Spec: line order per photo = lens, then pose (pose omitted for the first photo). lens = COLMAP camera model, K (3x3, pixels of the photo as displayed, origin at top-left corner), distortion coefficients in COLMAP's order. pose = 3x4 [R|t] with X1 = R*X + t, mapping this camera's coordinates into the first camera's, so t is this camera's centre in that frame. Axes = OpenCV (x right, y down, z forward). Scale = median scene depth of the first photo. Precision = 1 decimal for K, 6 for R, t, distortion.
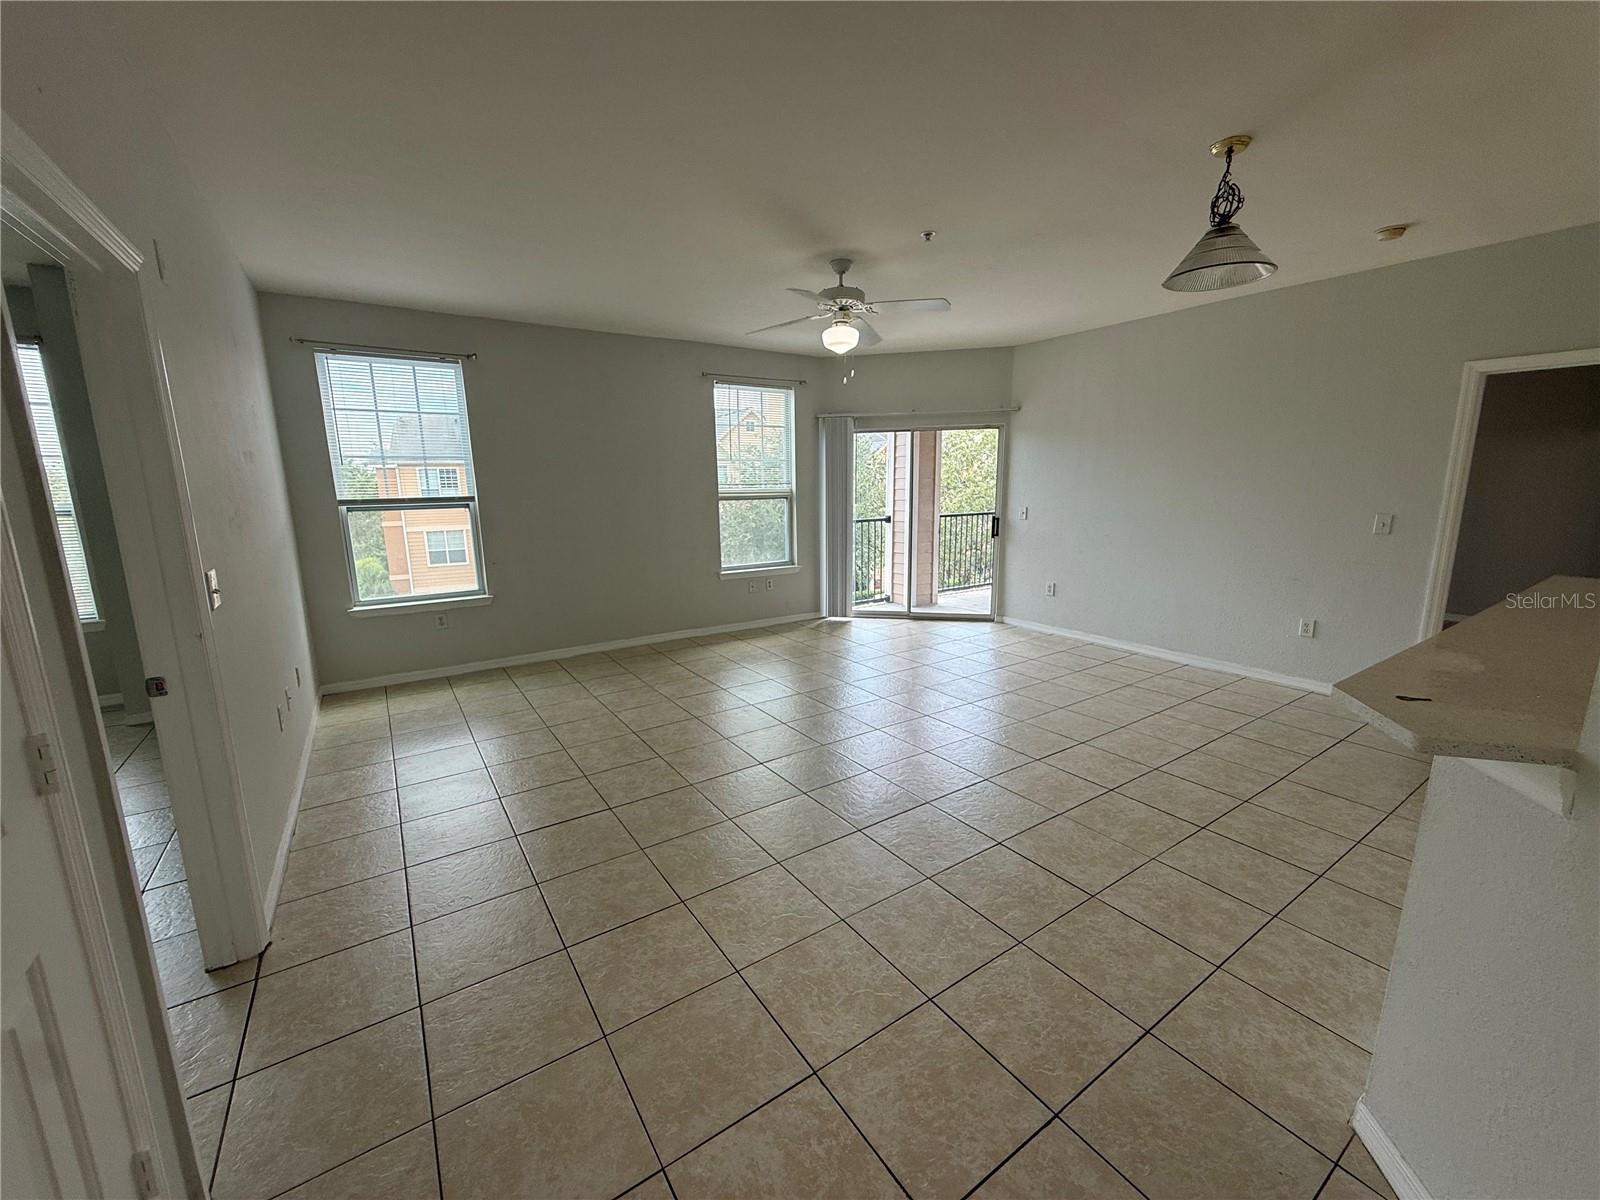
lens RADIAL K [[637.1, 0, 793.8], [0, 637.1, 599.0], [0, 0, 1]] dist [0.001426, -0.000037]
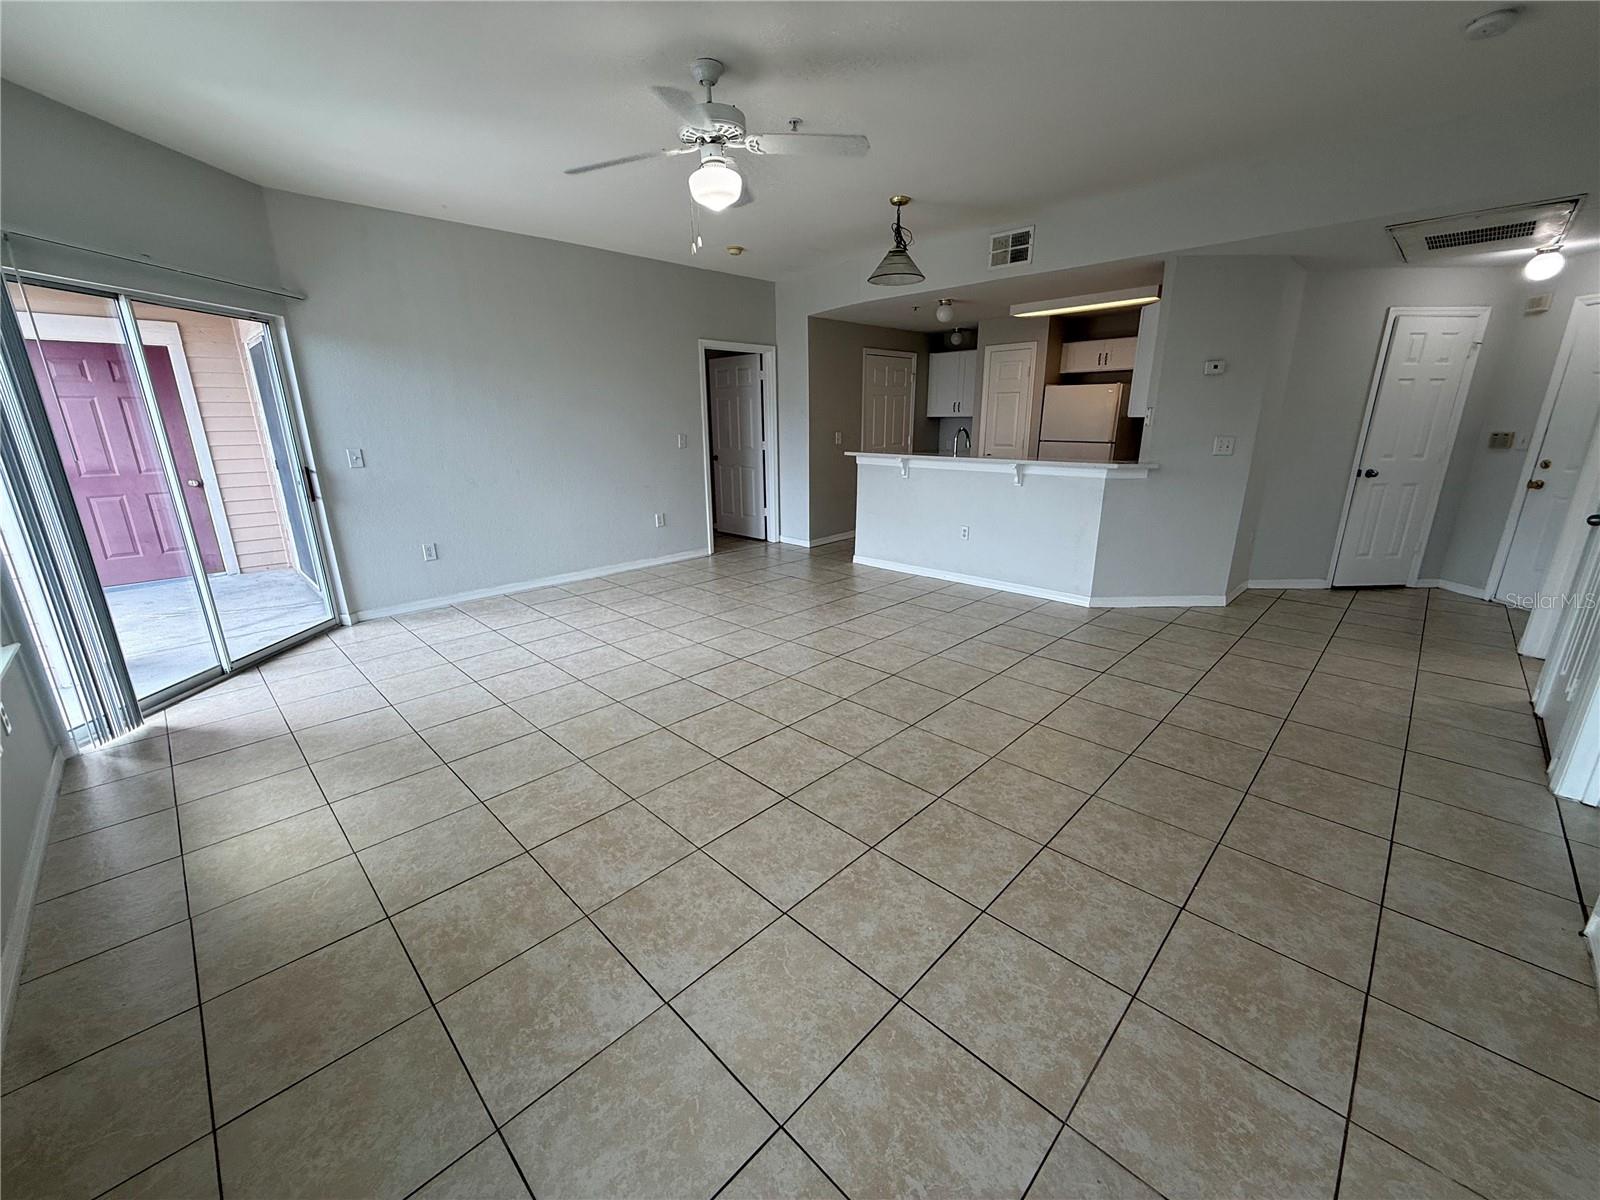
lens RADIAL K [[637.1, 0, 790.3], [0, 637.1, 602.8], [0, 0, 1]] dist [0.001426, -0.000037]
pose [[-0.197183, -0.262423, 0.944591, -0.563935], [0.191081, 0.934742, 0.299575, -0.136037], [-0.961565, 0.239565, -0.134171, 0.873353]]
